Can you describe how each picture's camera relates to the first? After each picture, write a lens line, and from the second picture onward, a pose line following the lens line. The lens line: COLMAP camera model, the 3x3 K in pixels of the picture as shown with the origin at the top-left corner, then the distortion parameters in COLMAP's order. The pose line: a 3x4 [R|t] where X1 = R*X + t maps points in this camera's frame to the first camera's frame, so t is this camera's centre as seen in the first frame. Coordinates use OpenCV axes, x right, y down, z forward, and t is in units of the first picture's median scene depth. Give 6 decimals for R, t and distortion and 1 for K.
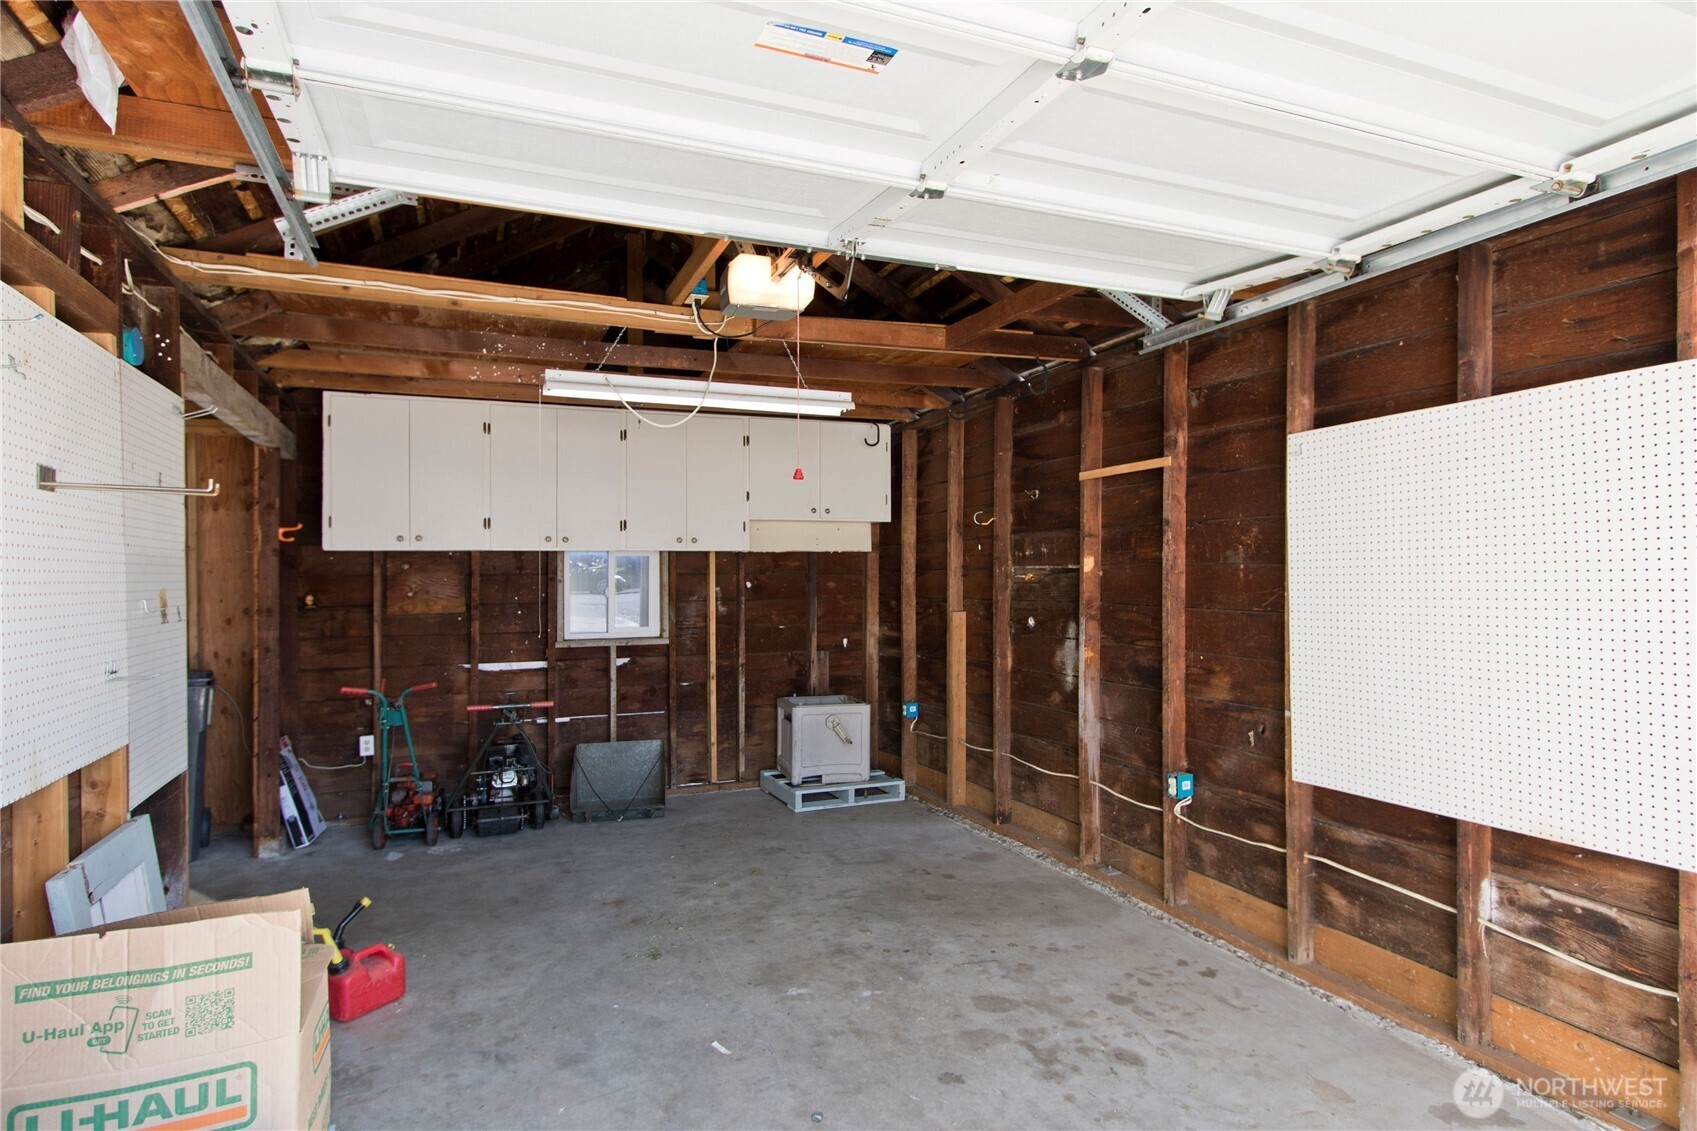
lens RADIAL K [[919.9, 0, 848.5], [0, 919.9, 565.5], [0, 0, 1]] dist [0.002783, 0.000092]
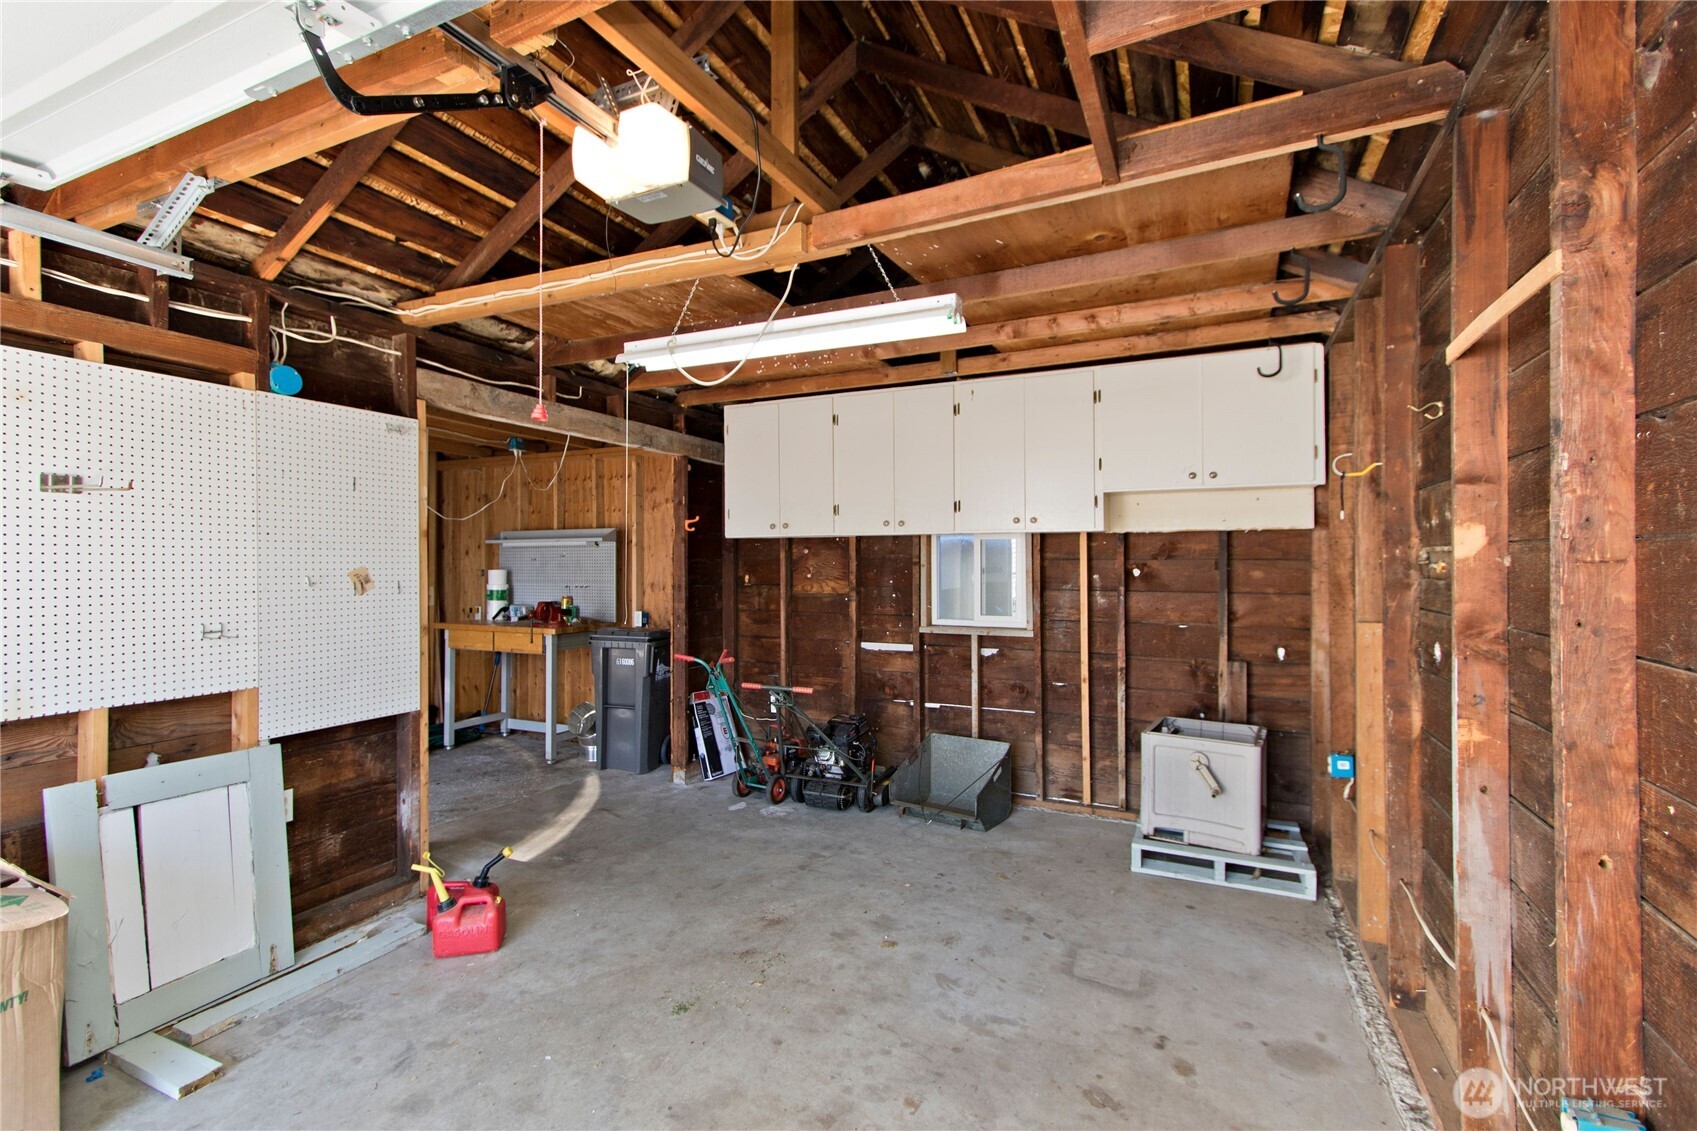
lens RADIAL K [[776.7, 0, 849.6], [0, 776.7, 546.2], [0, 0, 1]] dist [0.004355, -0.000053]
pose [[0.675121, -0.007388, -0.737670, 0.288977], [0.002353, 0.999966, -0.007862, 0.002856], [0.737703, 0.003572, 0.675115, 0.427413]]
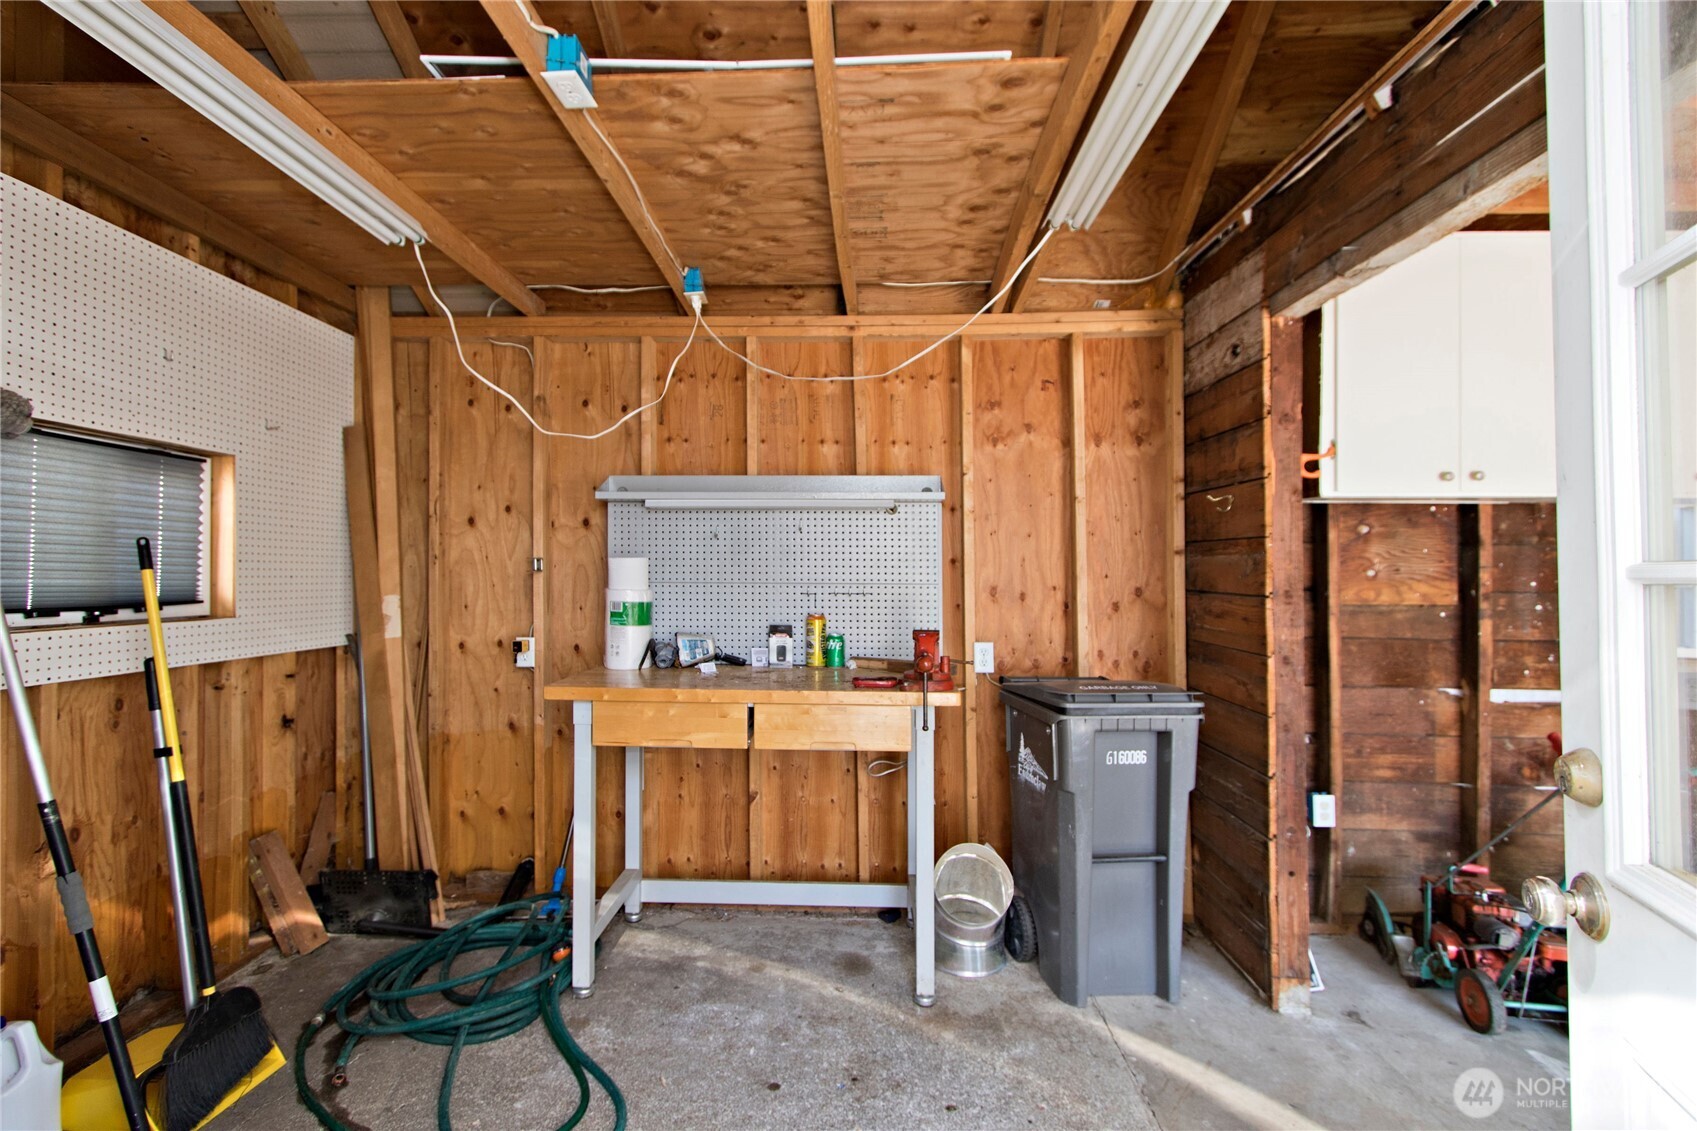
lens RADIAL K [[776.7, 0, 849.6], [0, 776.7, 546.2], [0, 0, 1]] dist [0.004355, -0.000053]
pose [[0.910279, 0.001739, -0.413992, -0.636509], [-0.011027, 0.999738, -0.020048, 0.030085], [0.413849, 0.022815, 0.910060, 0.398263]]
